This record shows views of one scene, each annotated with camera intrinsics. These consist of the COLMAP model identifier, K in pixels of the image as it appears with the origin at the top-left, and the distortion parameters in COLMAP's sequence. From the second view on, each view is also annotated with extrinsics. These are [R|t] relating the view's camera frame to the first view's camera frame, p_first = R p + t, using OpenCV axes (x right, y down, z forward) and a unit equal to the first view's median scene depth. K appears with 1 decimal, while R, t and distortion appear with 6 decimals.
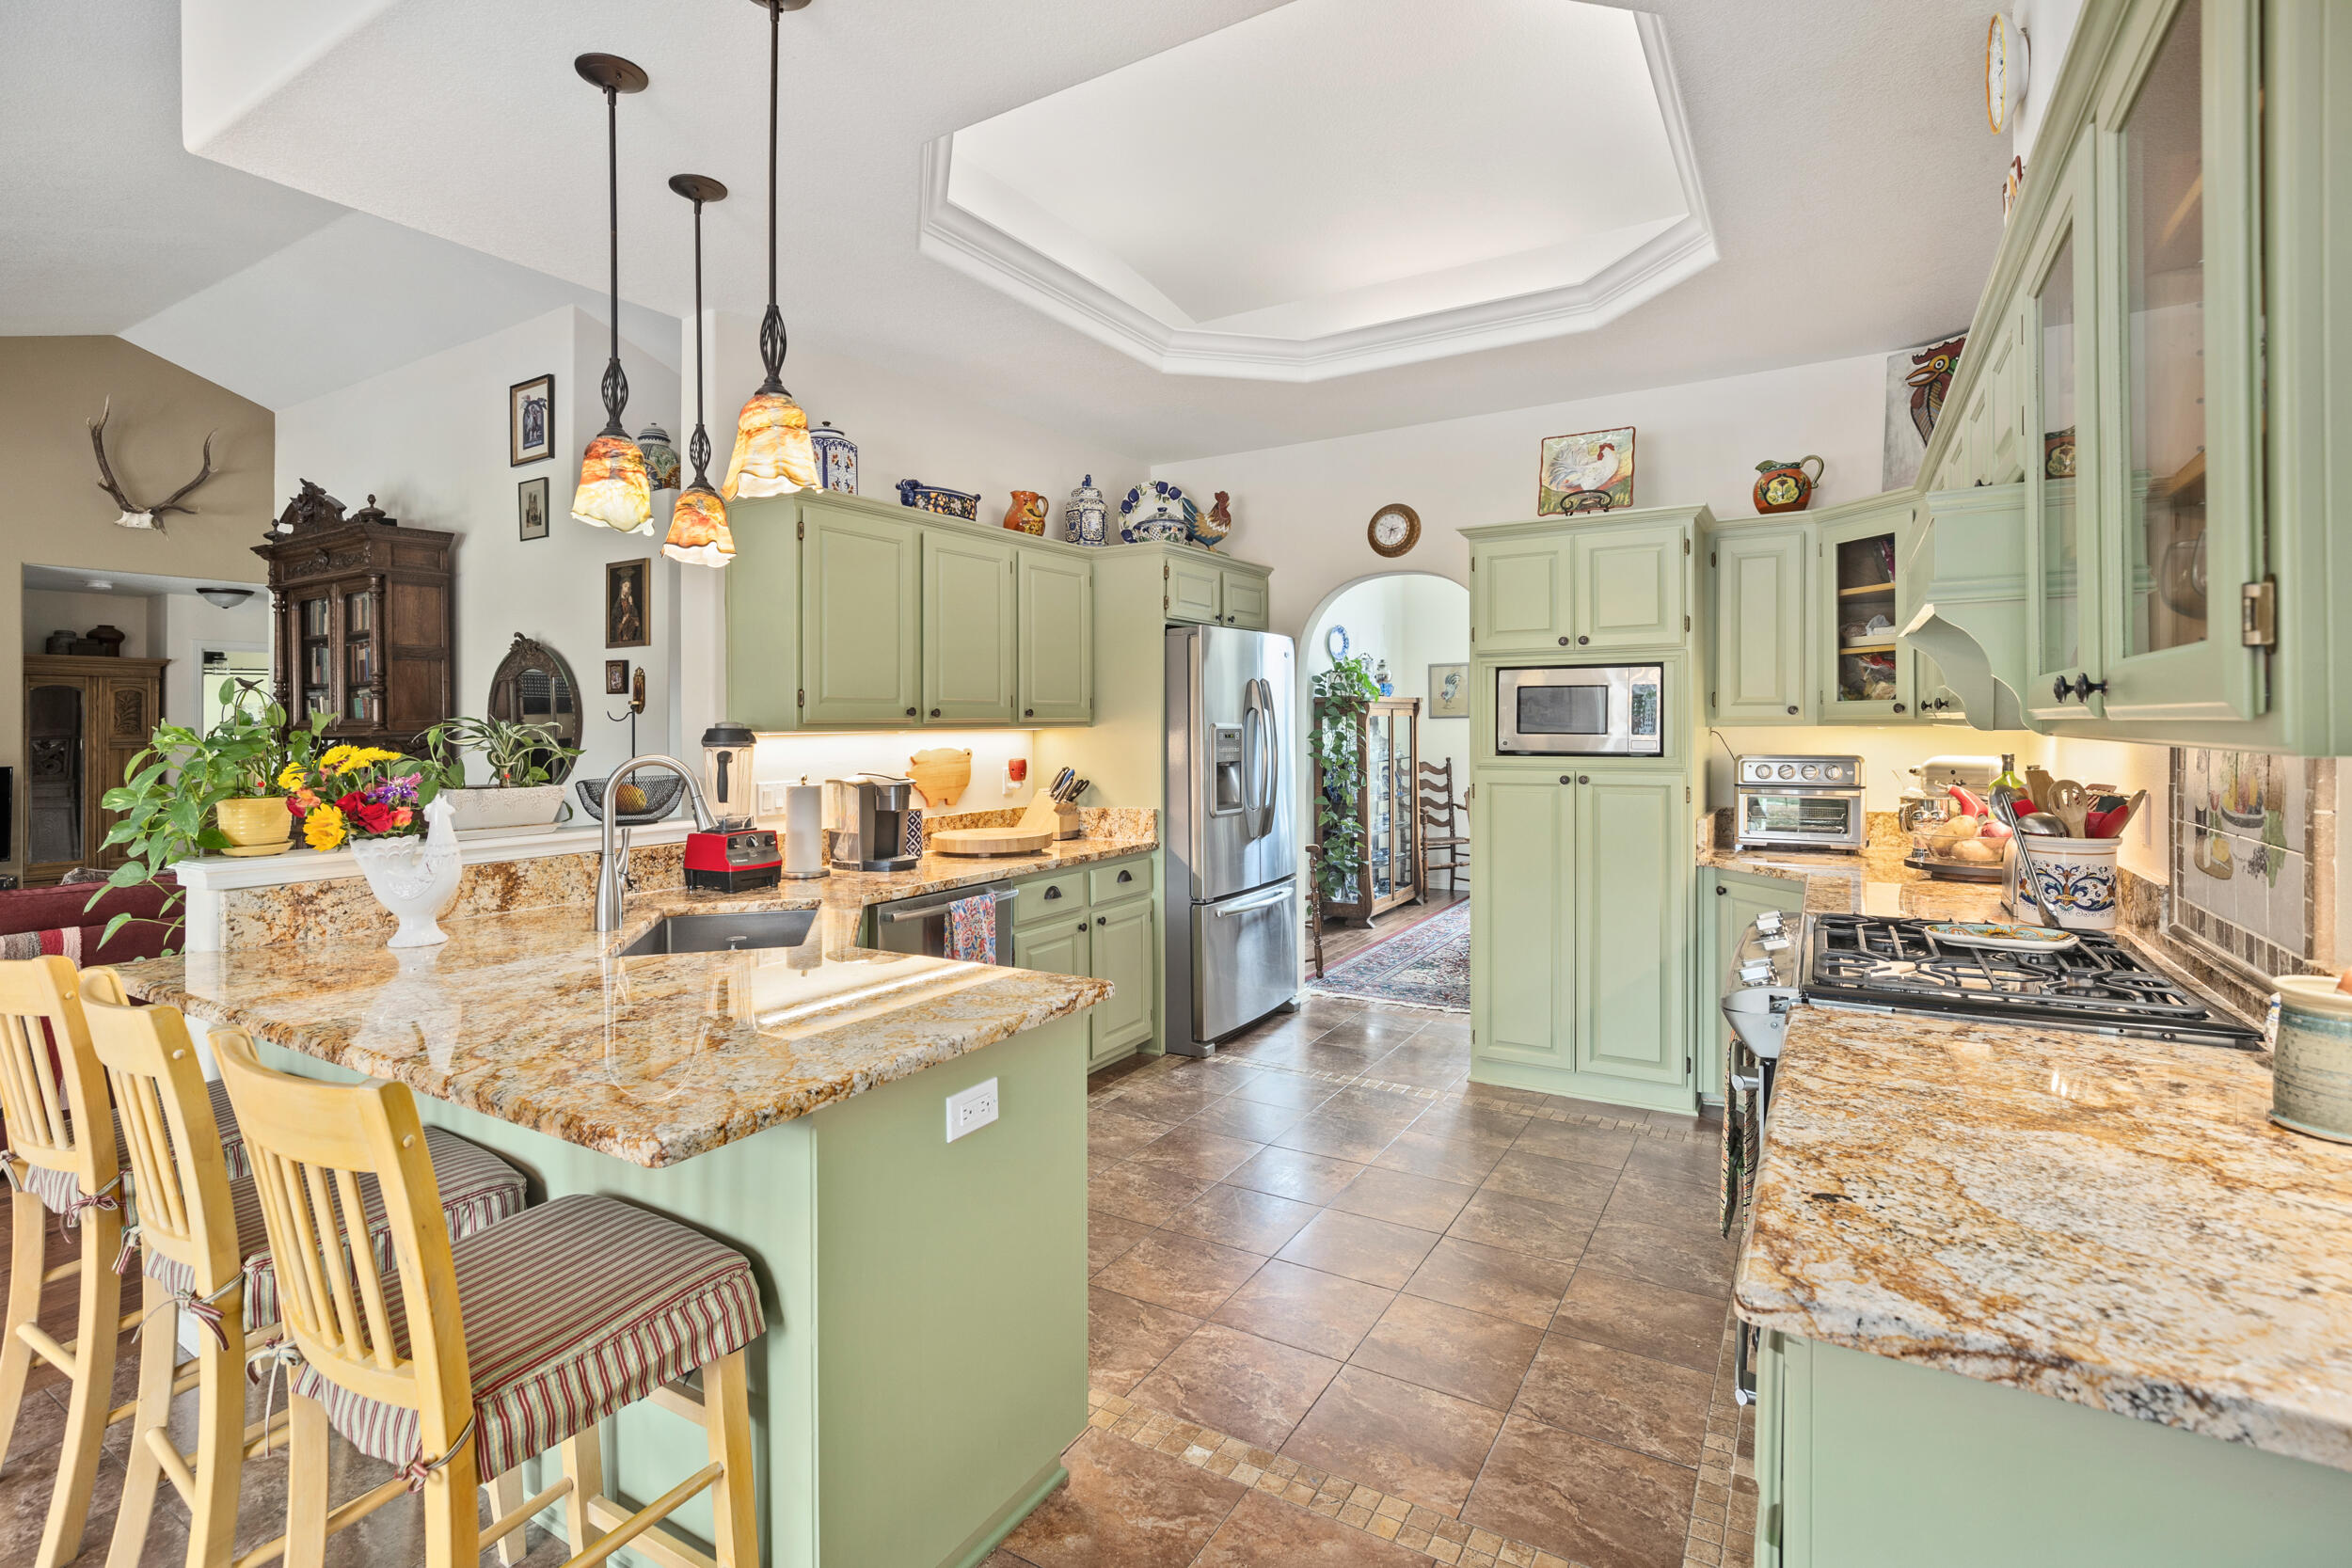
lens RADIAL K [[1084.2, 0, 1188.1], [0, 1084.2, 740.1], [0, 0, 1]] dist [-0.021830, 0.001176]
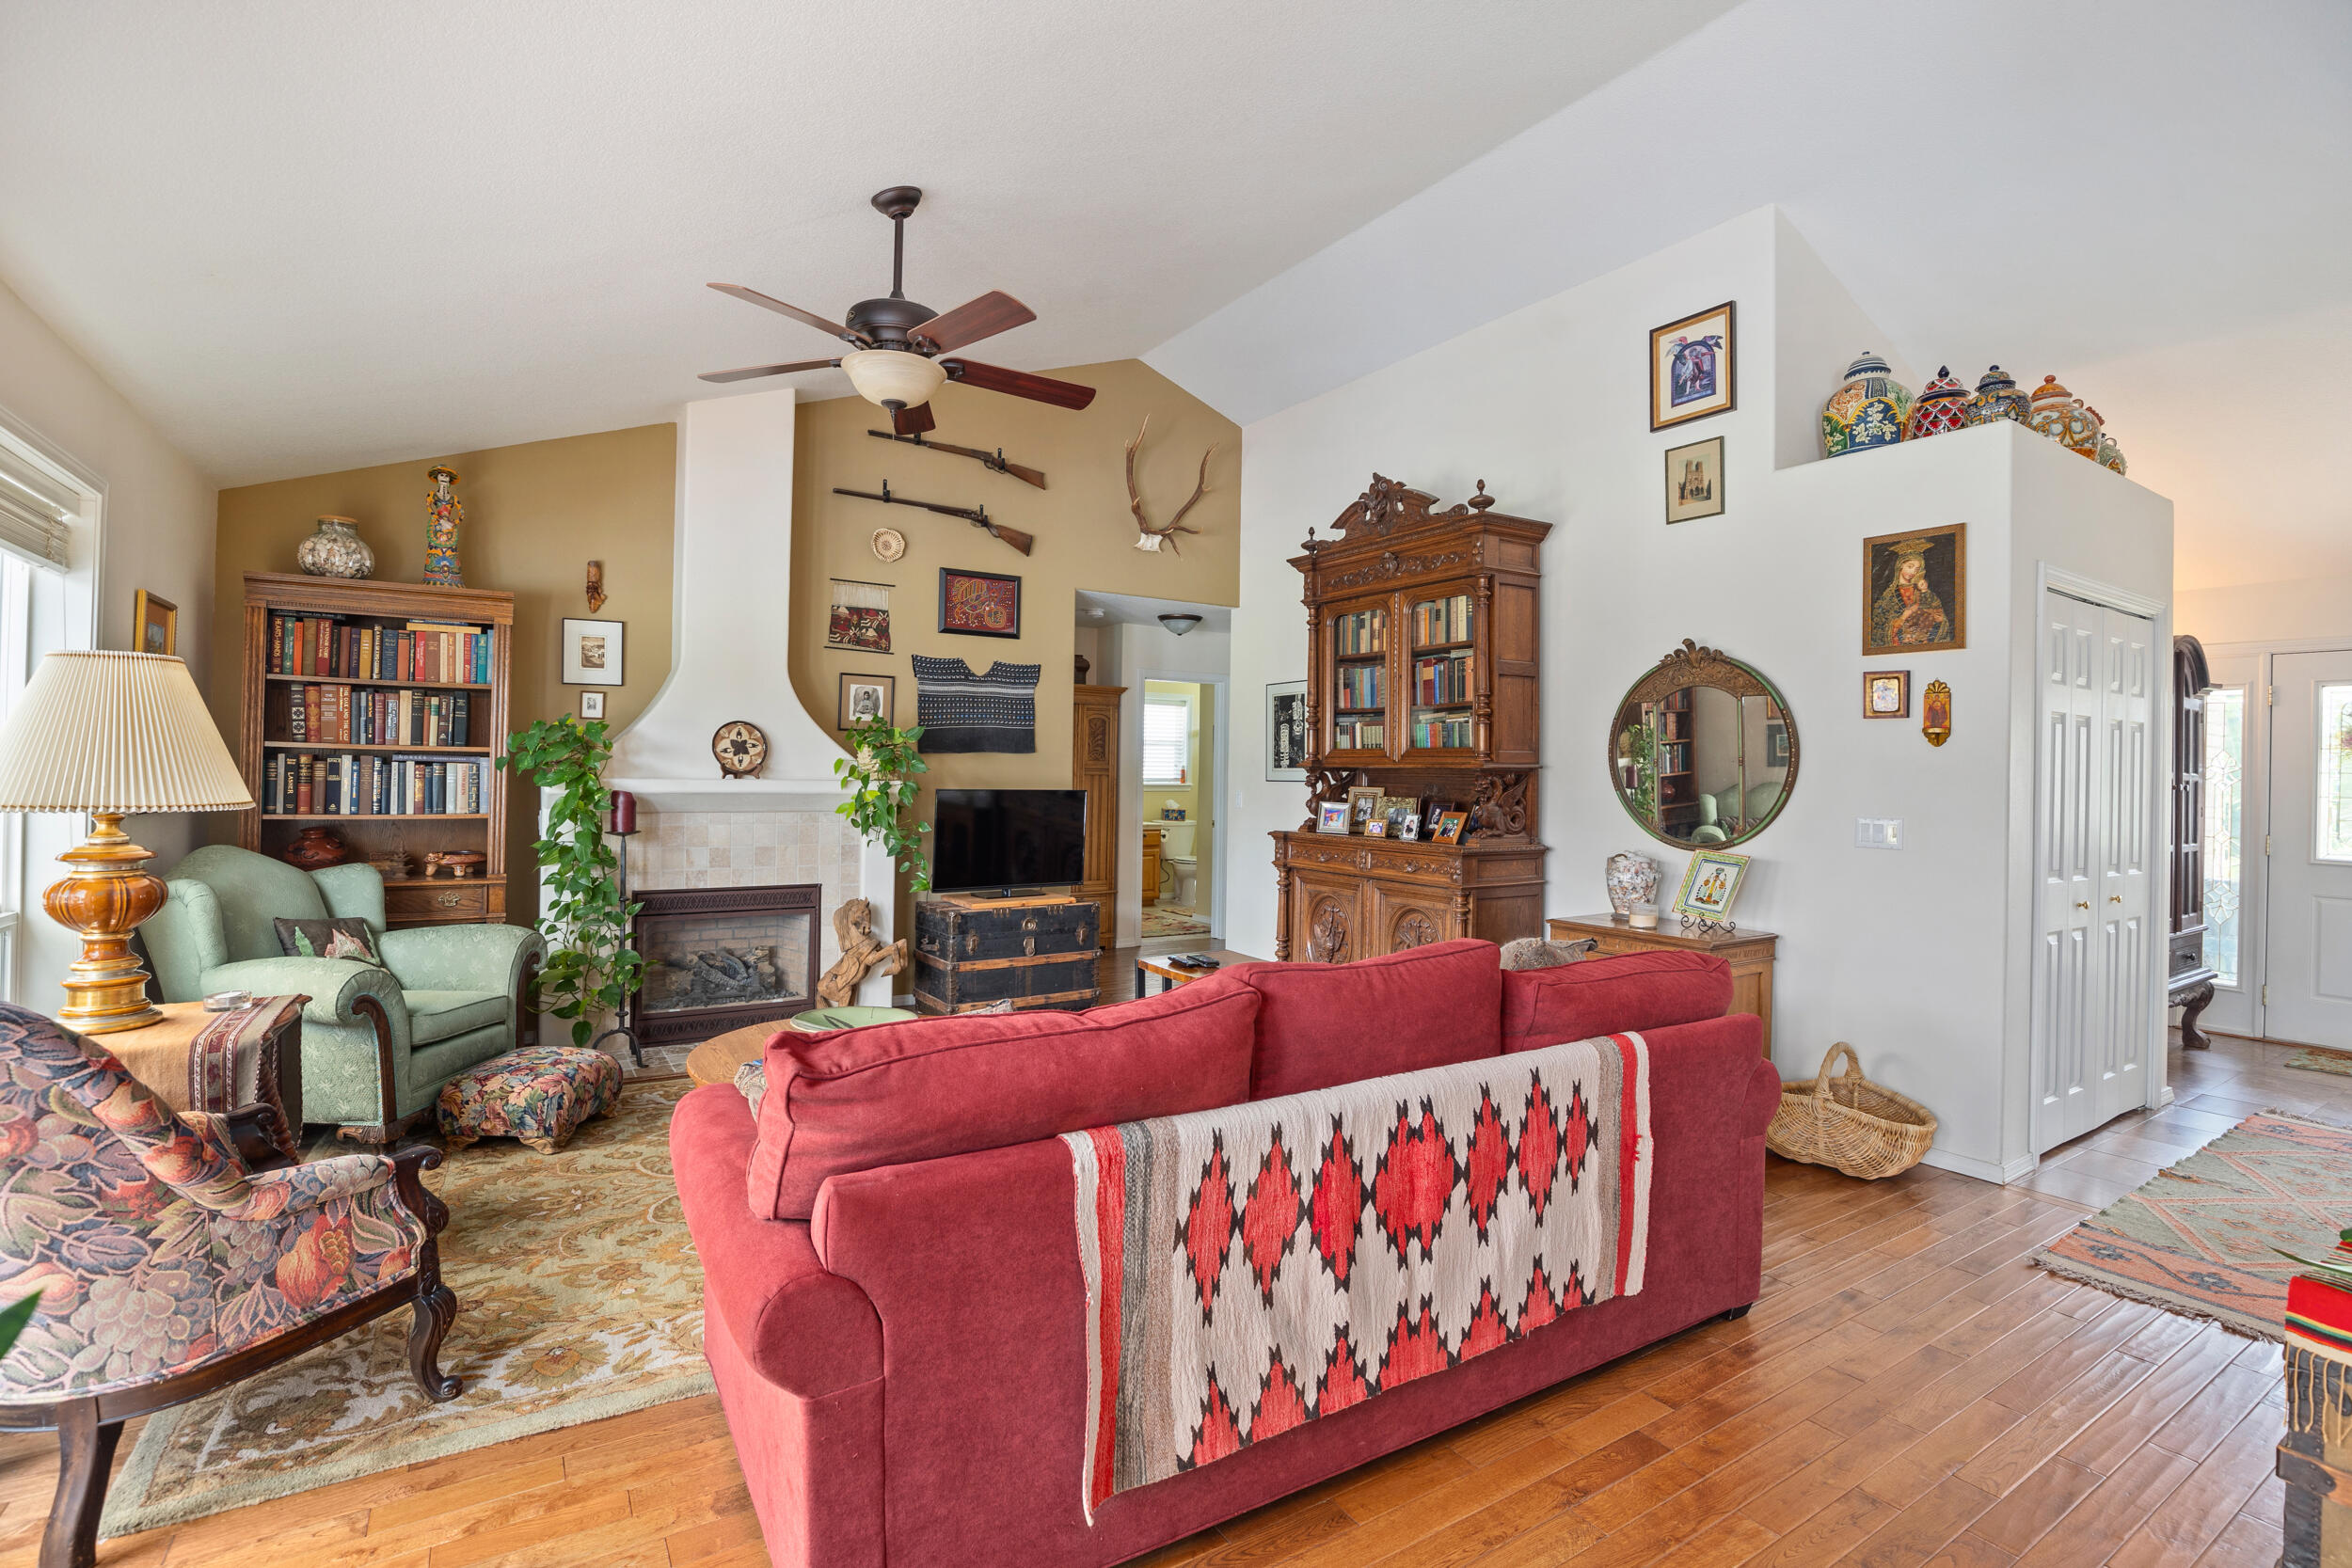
lens RADIAL K [[1084.2, 0, 1162.3], [0, 1084.2, 774.1], [0, 0, 1]] dist [-0.021830, 0.001176]
pose [[0.885824, 0.025623, -0.463314, -0.575908], [-0.029768, 0.999556, -0.001634, 0.008866], [0.463066, 0.015239, 0.886193, 0.137307]]
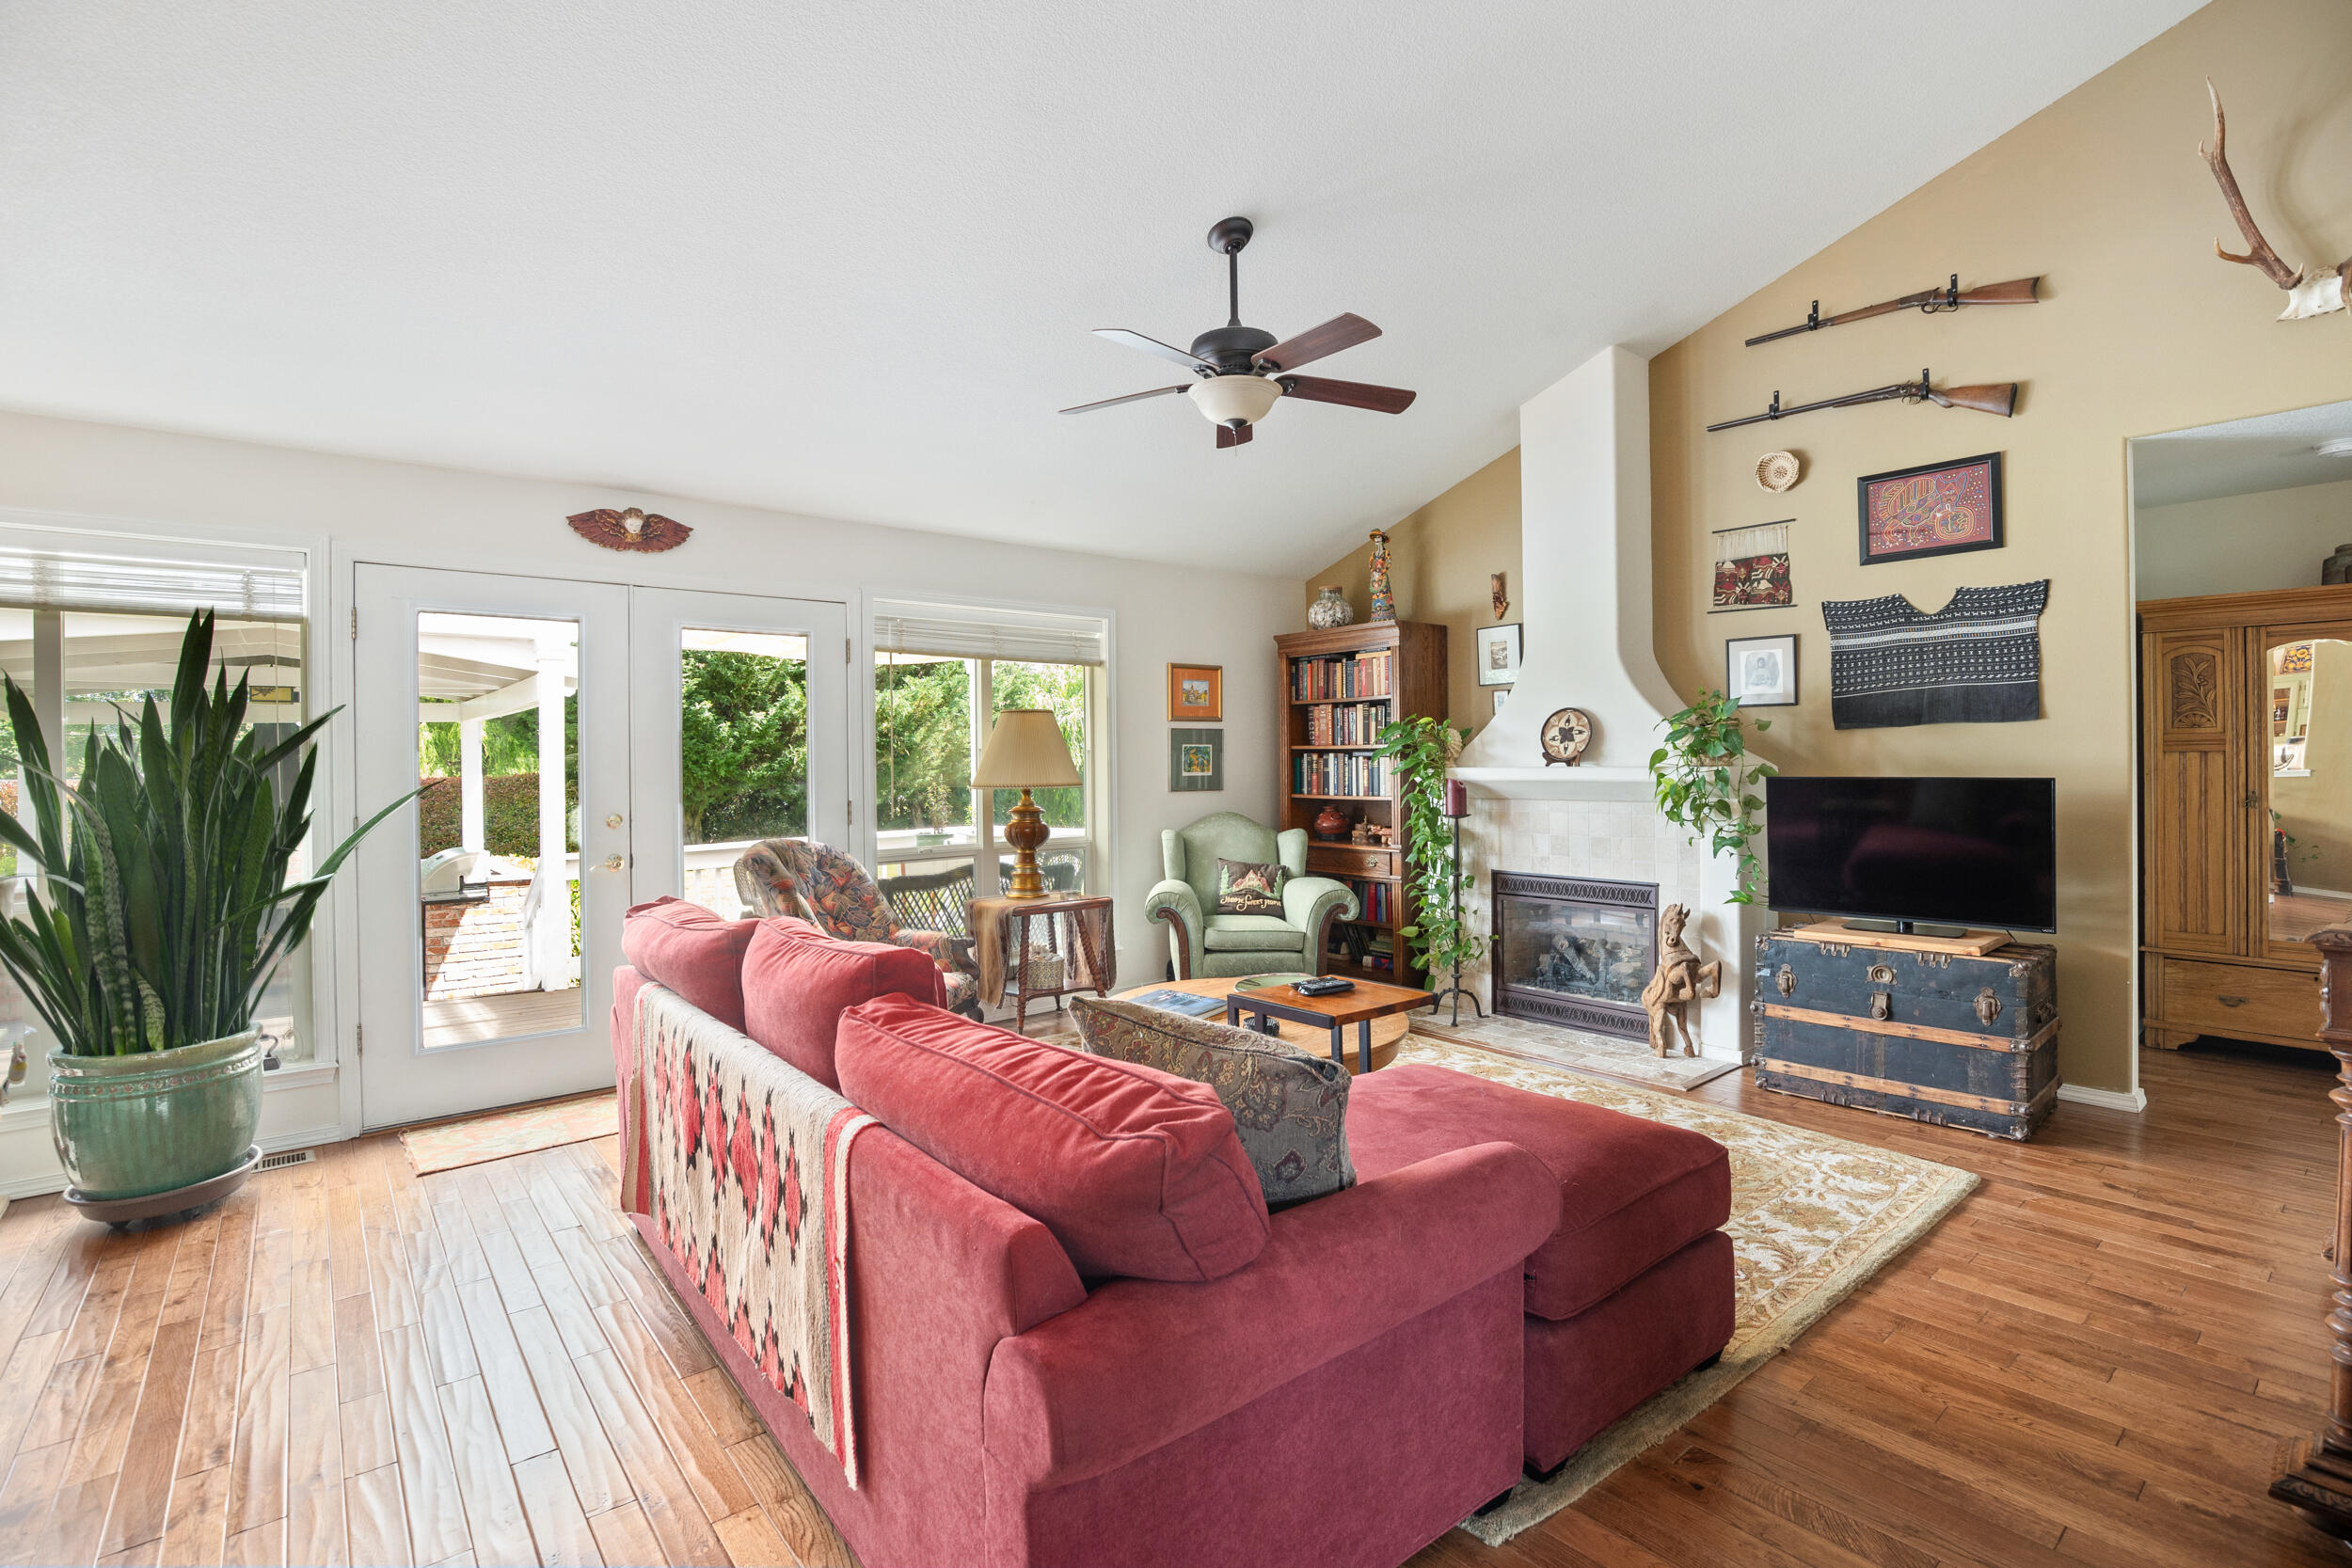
lens RADIAL K [[1084.2, 0, 1177.3], [0, 1084.2, 768.9], [0, 0, 1]] dist [-0.021830, 0.001176]
pose [[-0.336210, 0.019725, -0.941580, -0.362863], [0.004884, 0.999804, 0.019201, 0.005090], [0.941774, 0.001857, -0.336241, 0.768378]]
